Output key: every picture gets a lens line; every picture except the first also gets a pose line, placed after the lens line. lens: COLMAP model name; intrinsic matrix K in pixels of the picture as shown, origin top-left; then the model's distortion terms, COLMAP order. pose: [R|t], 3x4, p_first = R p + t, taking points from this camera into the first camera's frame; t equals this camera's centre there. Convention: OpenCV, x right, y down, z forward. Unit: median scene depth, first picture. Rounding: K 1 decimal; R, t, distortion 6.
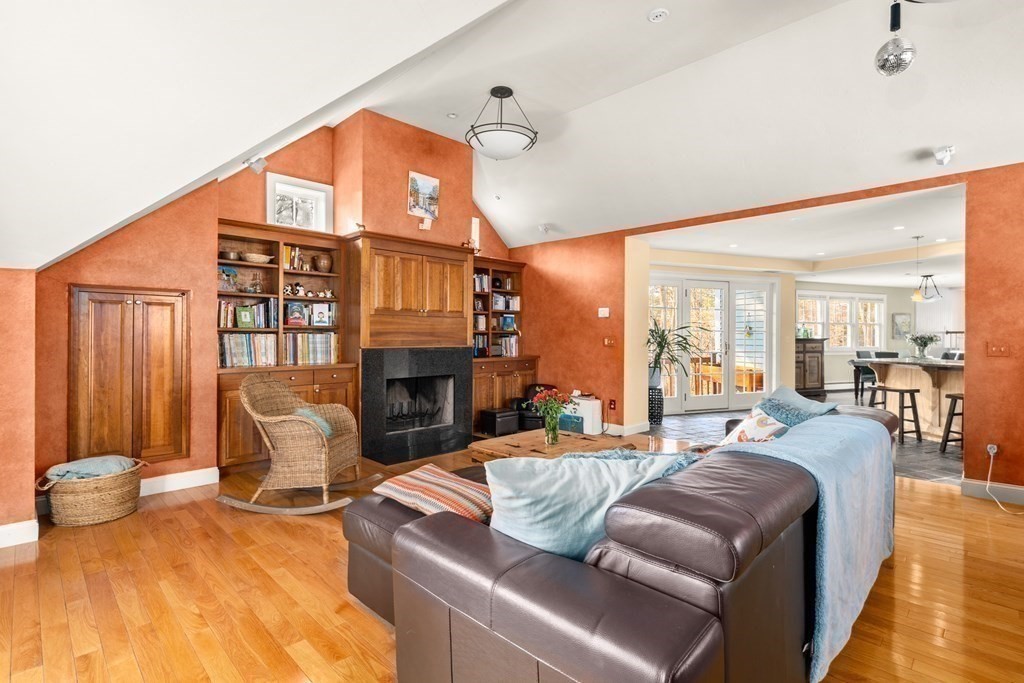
lens RADIAL K [[478.2, 0, 508.4], [0, 478.2, 332.2], [0, 0, 1]] dist [-0.002206, 0.000426]
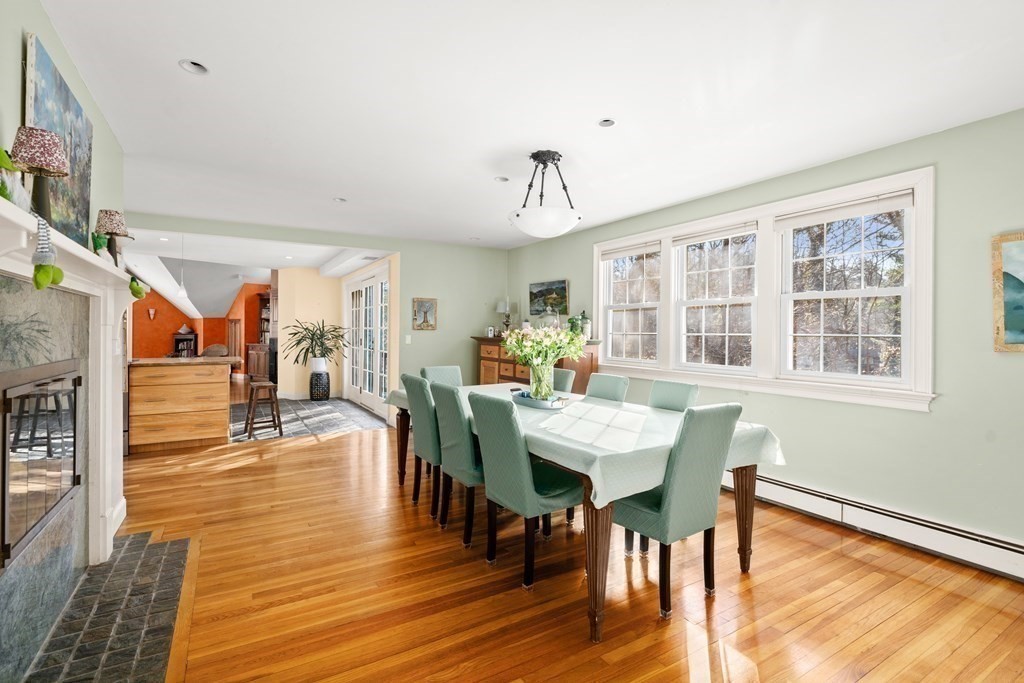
lens RADIAL K [[478.2, 0, 508.4], [0, 478.2, 332.2], [0, 0, 1]] dist [-0.002206, 0.000426]
pose [[0.181383, -0.004296, -0.983403, 1.152146], [-0.000149, 0.999990, -0.004396, 0.007585], [0.983412, 0.000944, 0.181381, 0.874256]]
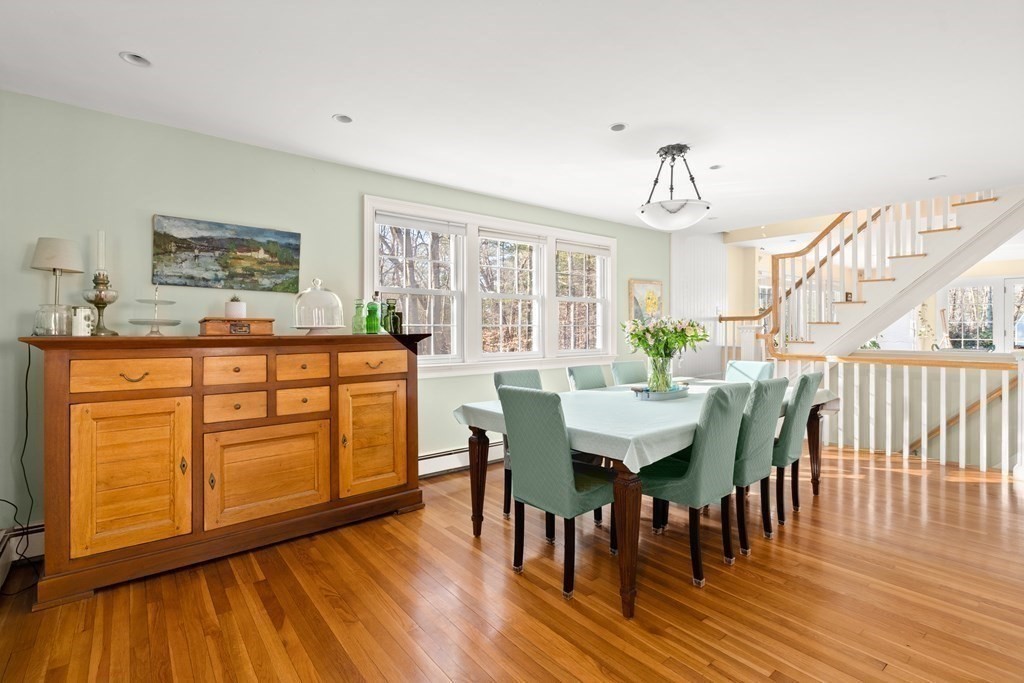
lens RADIAL K [[478.2, 0, 508.4], [0, 478.2, 332.2], [0, 0, 1]] dist [-0.002206, 0.000426]
pose [[0.948177, -0.008822, 0.317620, 0.627079], [0.002827, 0.999809, 0.019332, 0.005165], [-0.317730, -0.017433, 0.948021, 0.679845]]
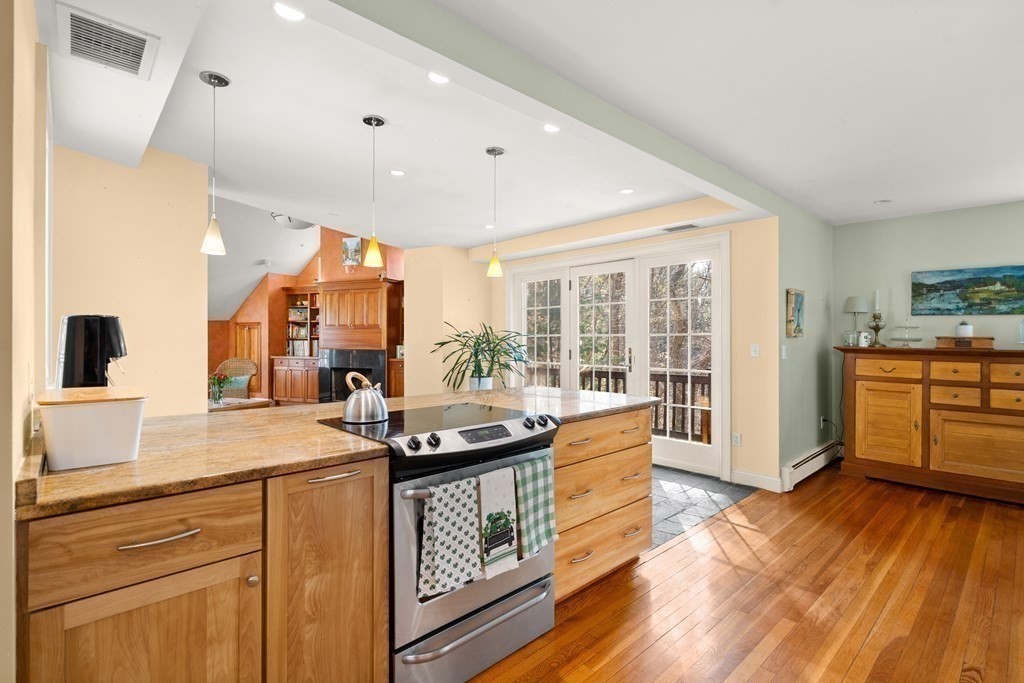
lens RADIAL K [[478.2, 0, 508.4], [0, 478.2, 332.2], [0, 0, 1]] dist [-0.002206, 0.000426]
pose [[0.380819, -0.012769, -0.924561, 0.795855], [0.008066, 0.999912, -0.010487, -0.000747], [0.924614, -0.003464, 0.380889, 0.481189]]
